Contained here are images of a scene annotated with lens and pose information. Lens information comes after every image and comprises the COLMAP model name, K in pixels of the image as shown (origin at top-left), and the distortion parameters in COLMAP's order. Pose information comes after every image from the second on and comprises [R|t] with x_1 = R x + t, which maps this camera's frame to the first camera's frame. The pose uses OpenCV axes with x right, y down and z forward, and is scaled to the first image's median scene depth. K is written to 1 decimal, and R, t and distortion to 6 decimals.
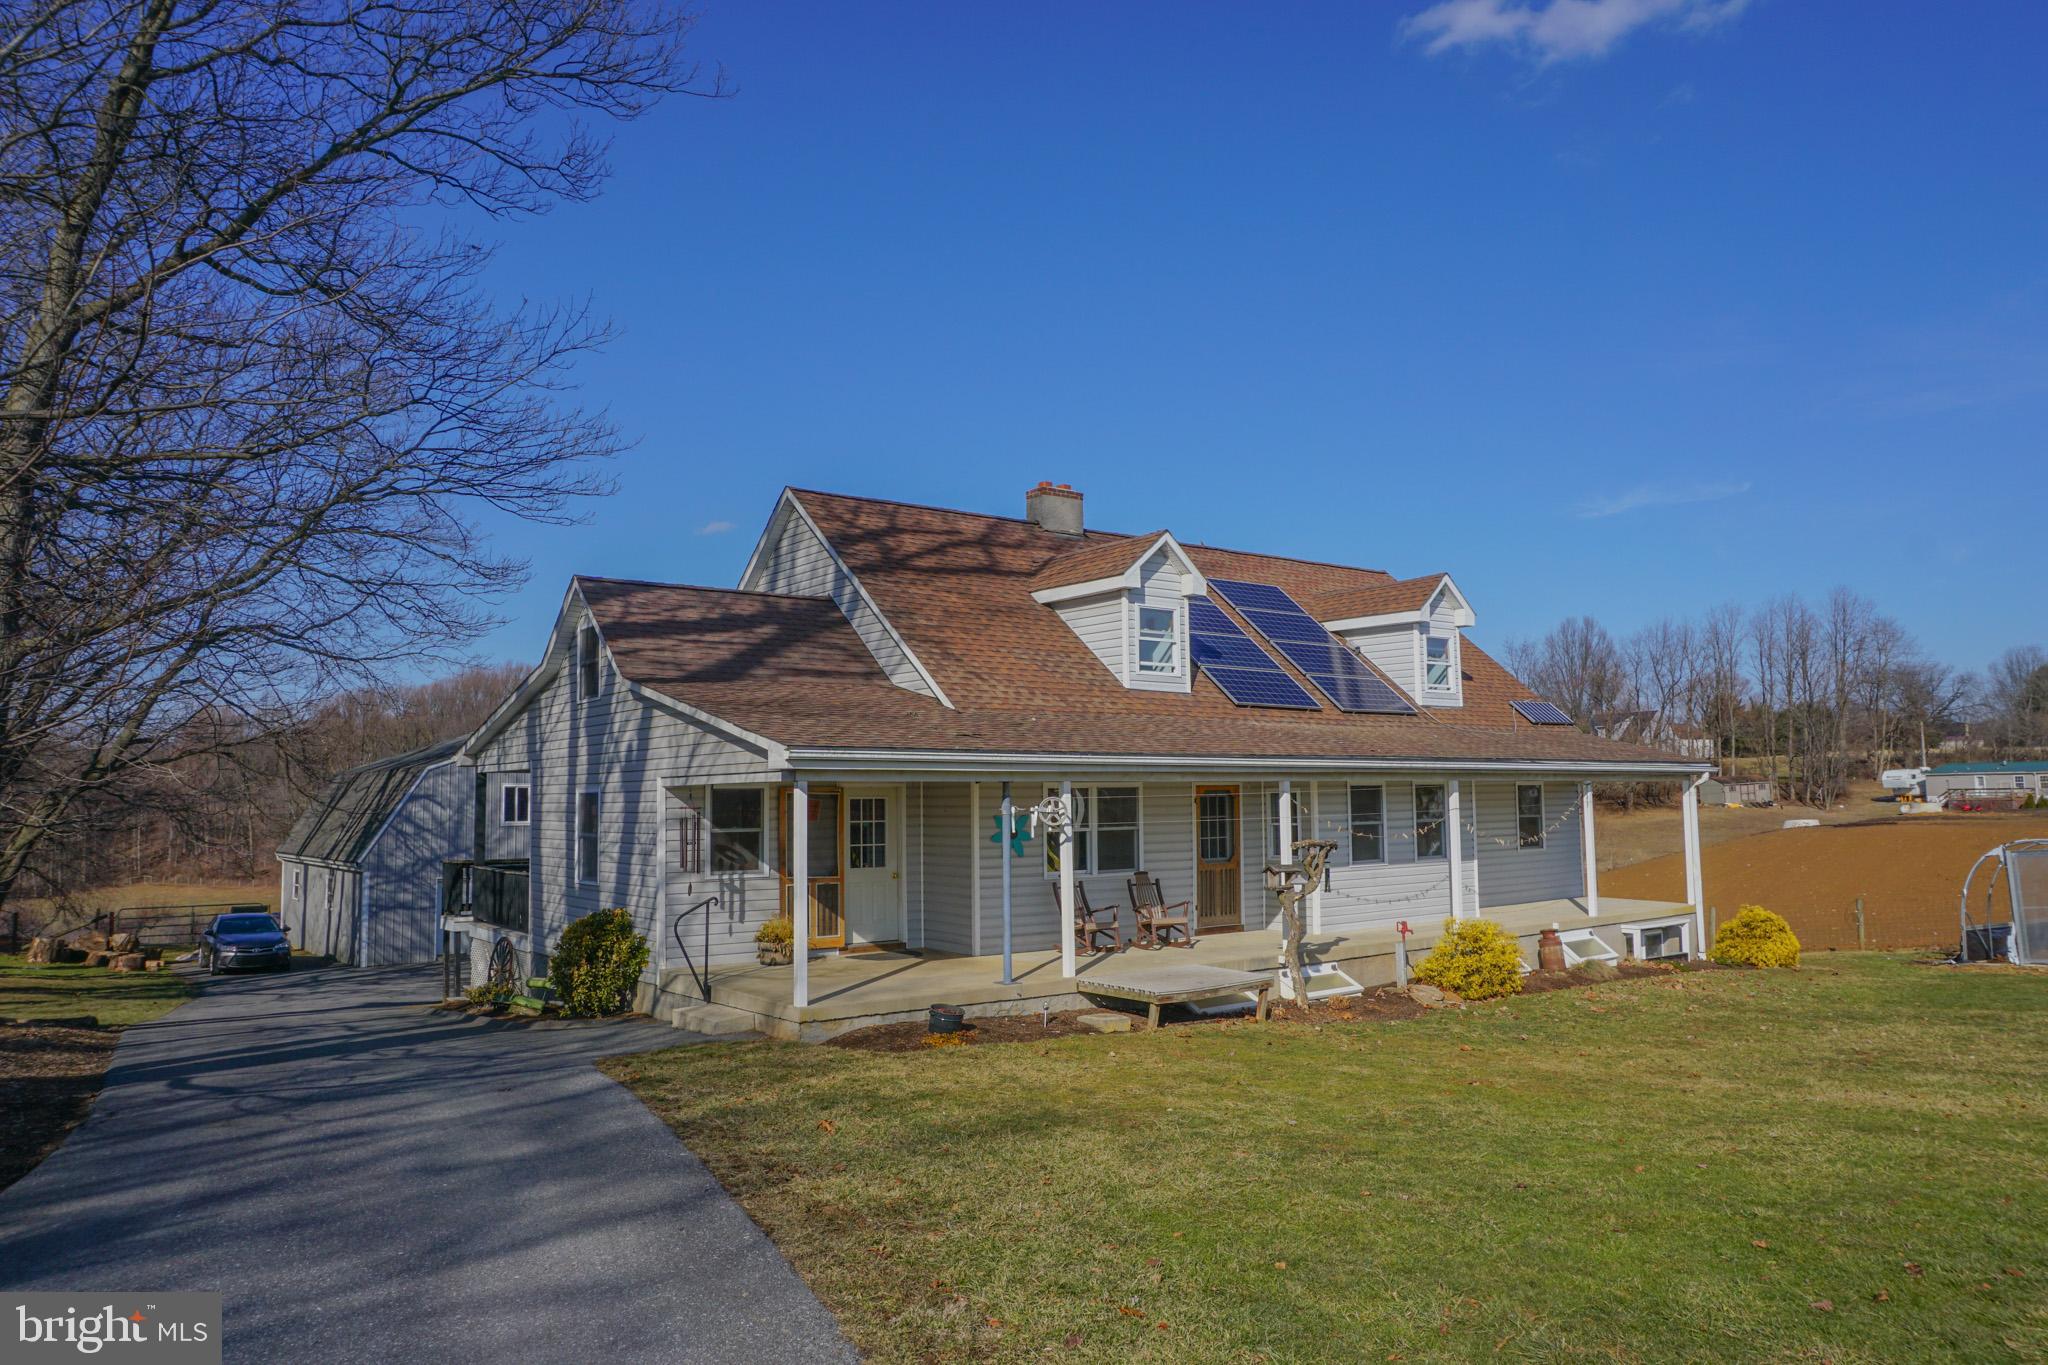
lens RADIAL K [[1388.4, 0, 1024.0], [0, 1388.4, 682.5], [0, 0, 1]] dist [-0.060921, 0.044566]
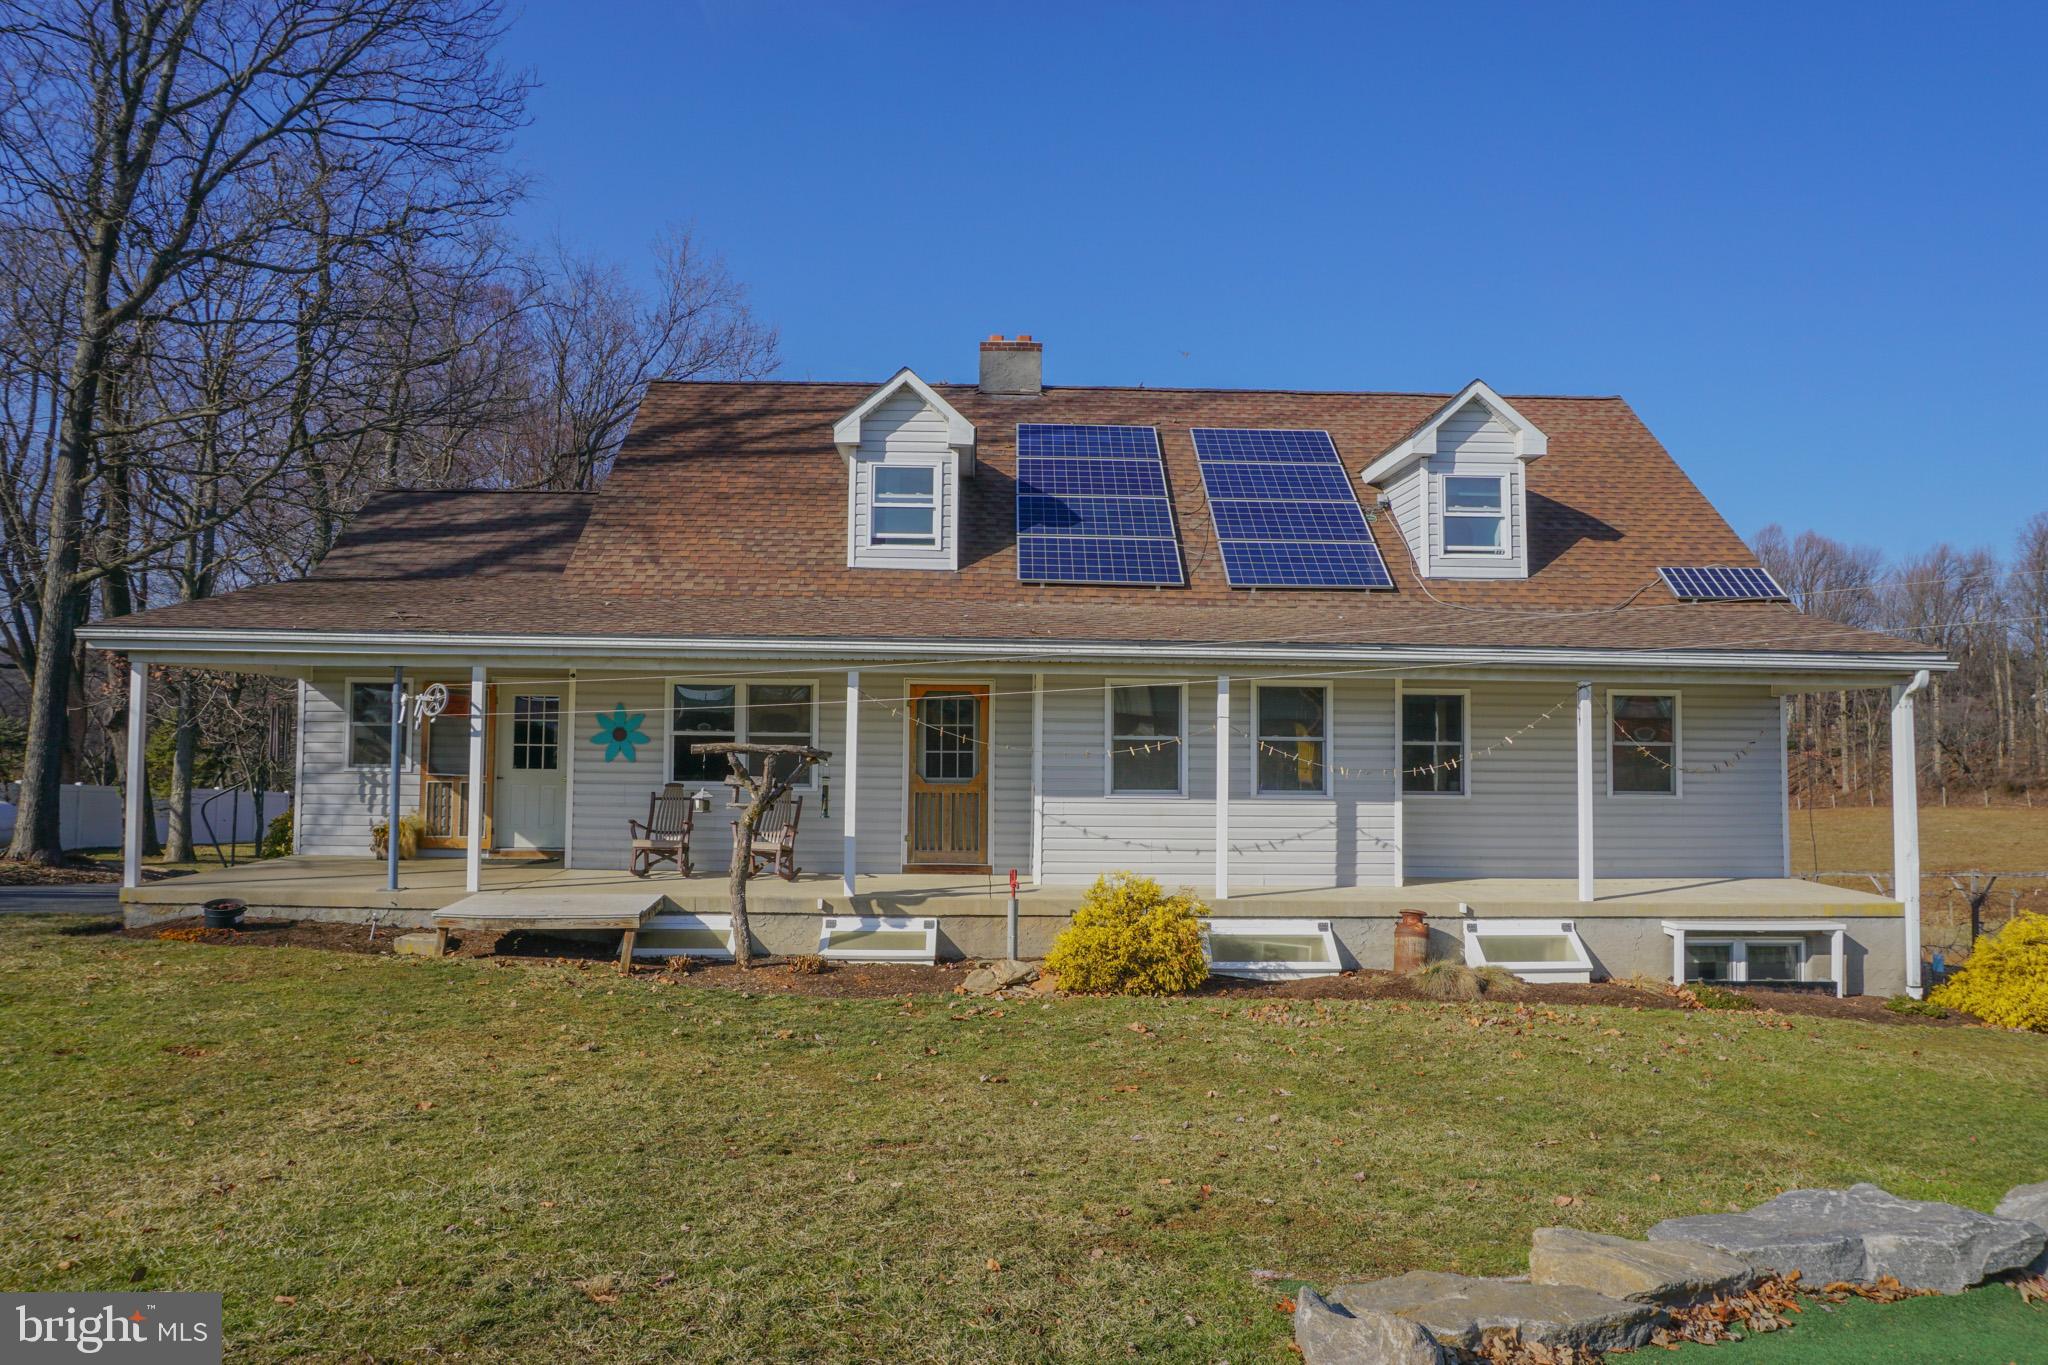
lens RADIAL K [[1395.7, 0, 1029.4], [0, 1395.7, 678.7], [0, 0, 1]] dist [-0.048626, 0.032894]
pose [[0.804349, -0.009473, -0.594082, 0.631507], [0.030787, 0.999194, 0.025751, 0.050984], [0.593359, -0.039003, 0.803992, 0.387794]]
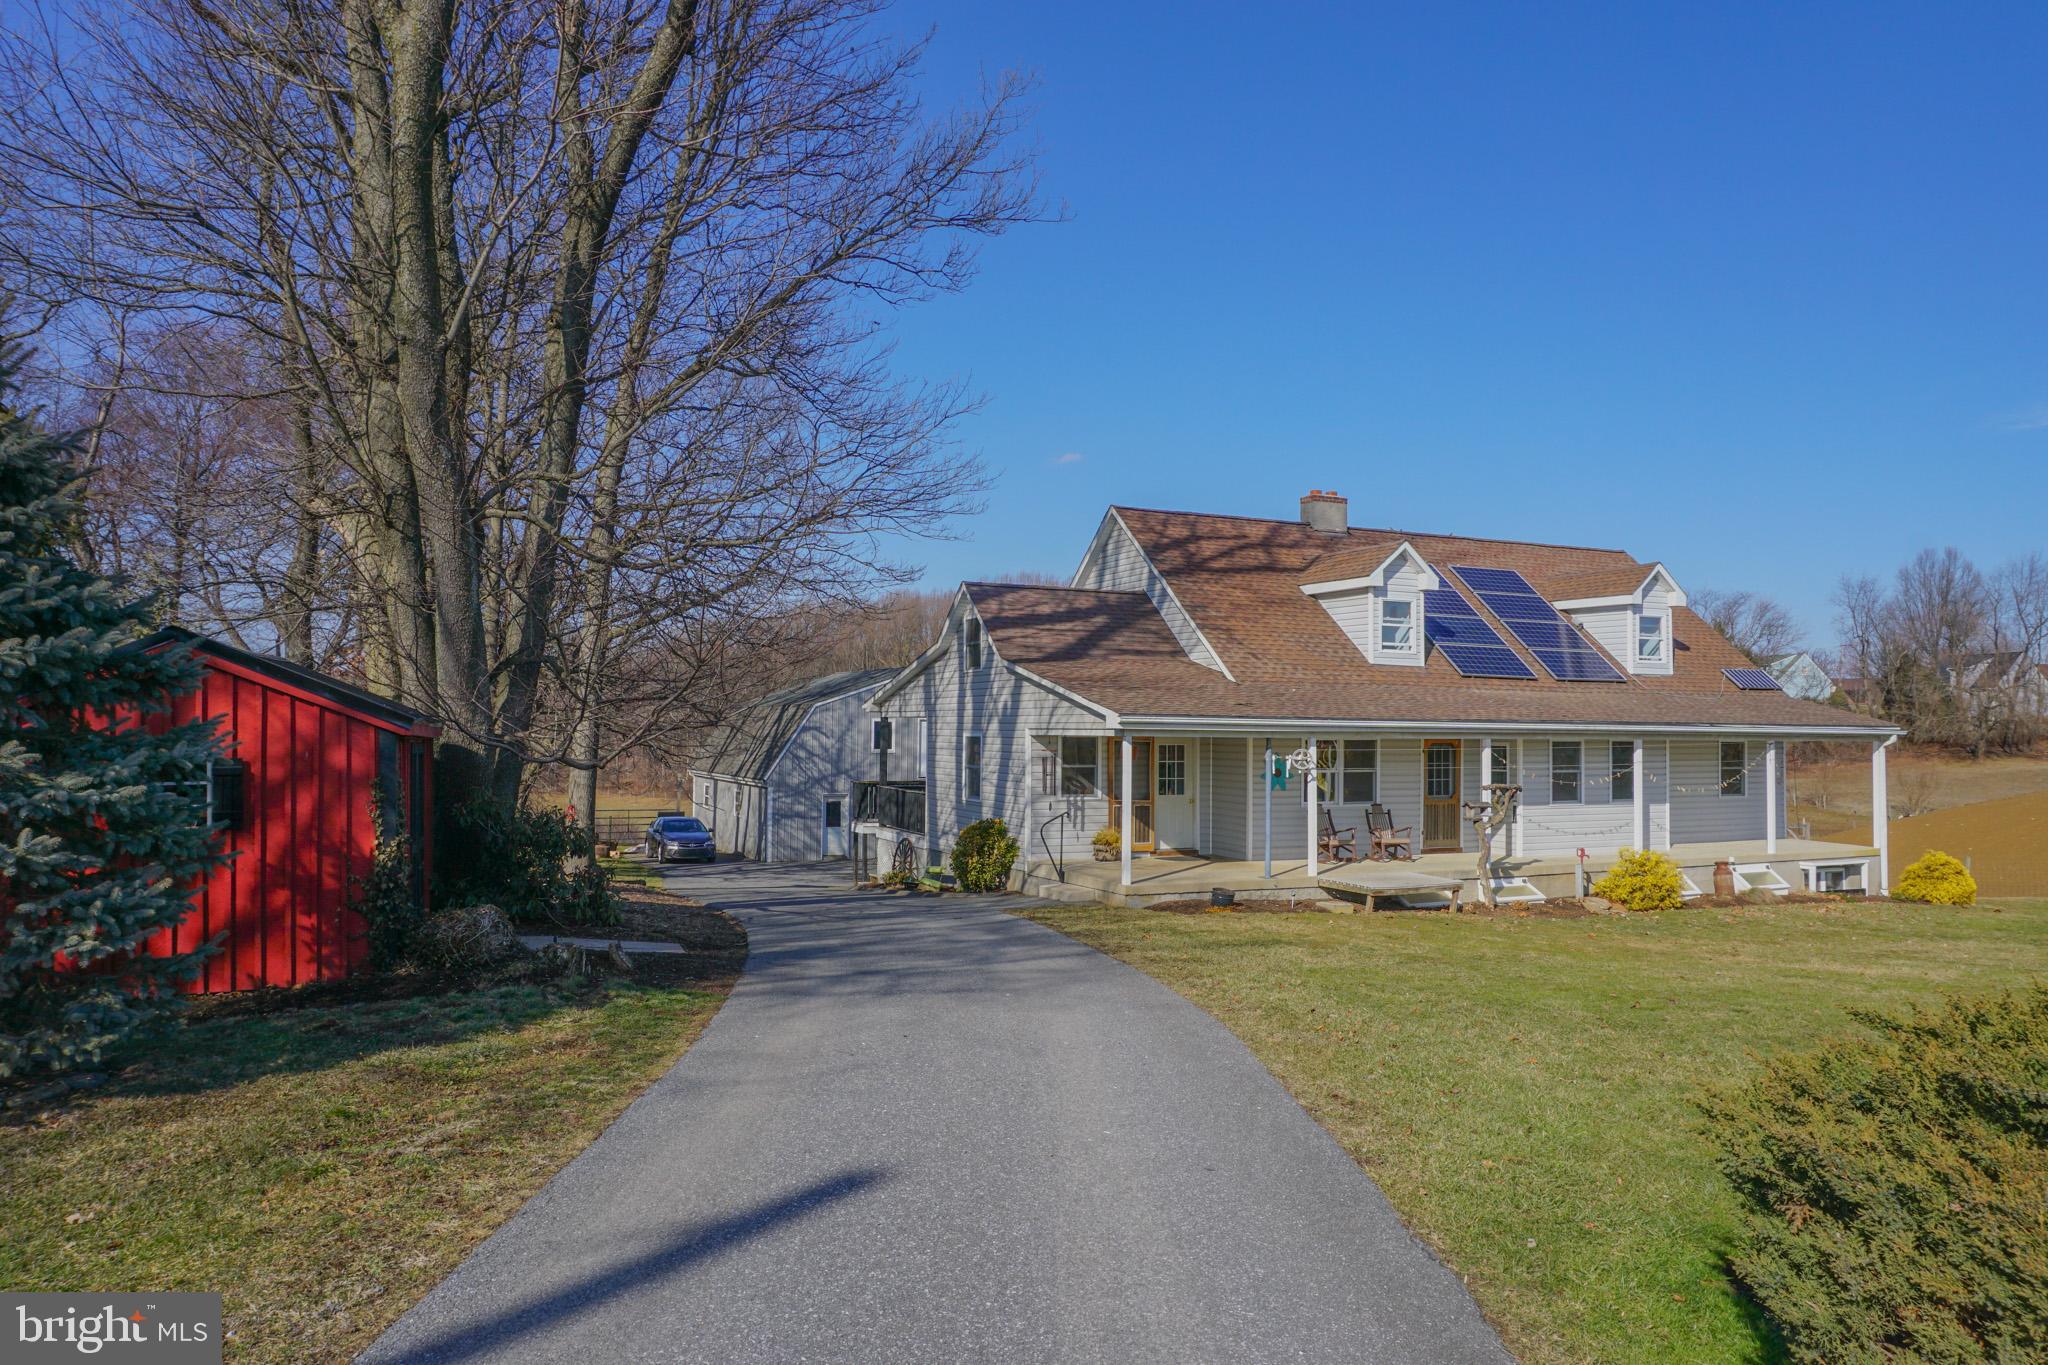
lens RADIAL K [[1395.7, 0, 1029.4], [0, 1395.7, 678.7], [0, 0, 1]] dist [-0.048626, 0.032894]
pose [[0.977088, 0.013054, -0.212435, 0.037386], [-0.002468, 0.998745, 0.050020, -0.044659], [0.212822, -0.048350, 0.975894, -0.332865]]
